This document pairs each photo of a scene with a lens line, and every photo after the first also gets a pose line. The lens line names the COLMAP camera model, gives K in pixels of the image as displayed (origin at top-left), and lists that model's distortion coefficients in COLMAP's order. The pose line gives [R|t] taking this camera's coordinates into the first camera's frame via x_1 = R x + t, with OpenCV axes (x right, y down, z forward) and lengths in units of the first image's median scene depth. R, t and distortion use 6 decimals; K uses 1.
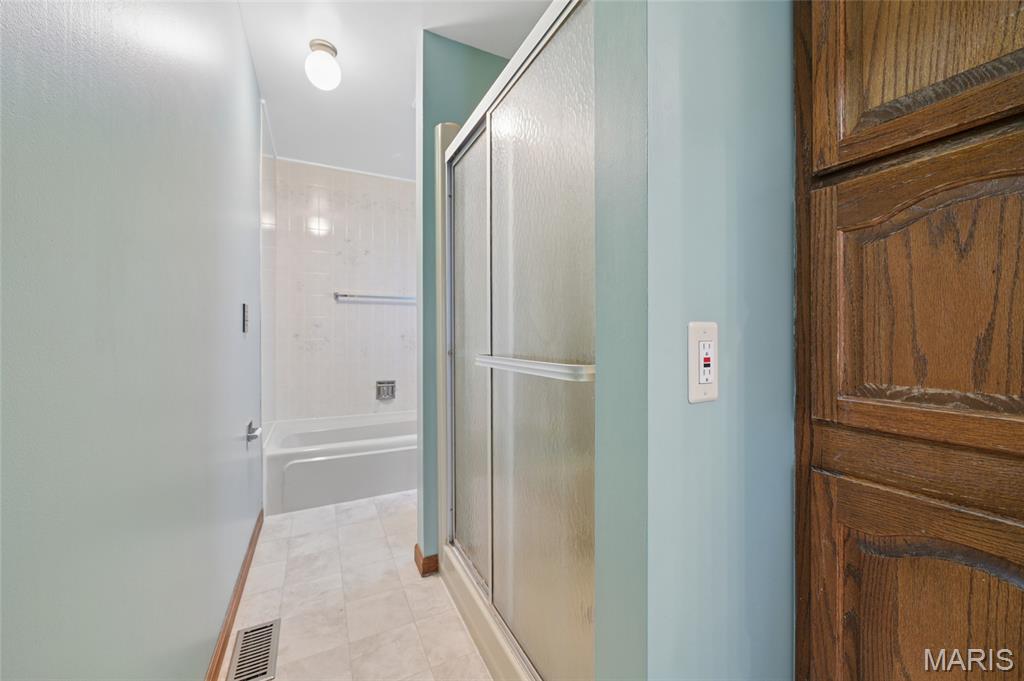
lens RADIAL K [[371.7, 0, 510.9], [0, 371.7, 339.3], [0, 0, 1]] dist [-0.008410, 0.001787]
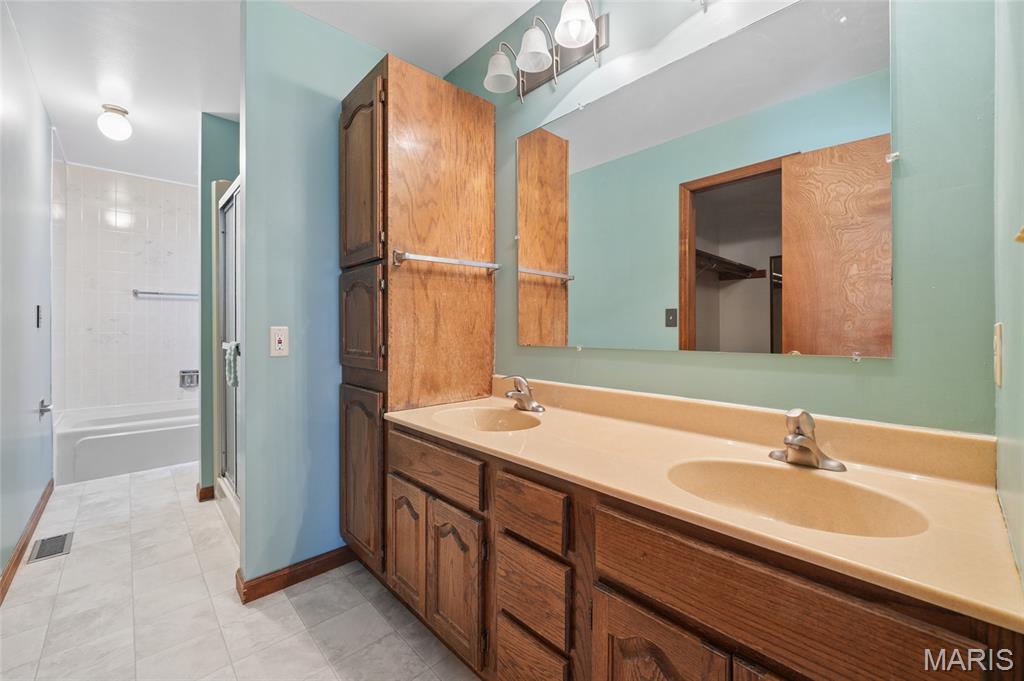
lens RADIAL K [[415.6, 0, 516.5], [0, 415.6, 330.3], [0, 0, 1]] dist [0.001228, -0.000553]
pose [[0.963455, 0.000210, 0.267869, 0.456309], [0.000896, 0.999992, -0.004005, -0.001377], [-0.267868, 0.004099, 0.963447, -0.775608]]
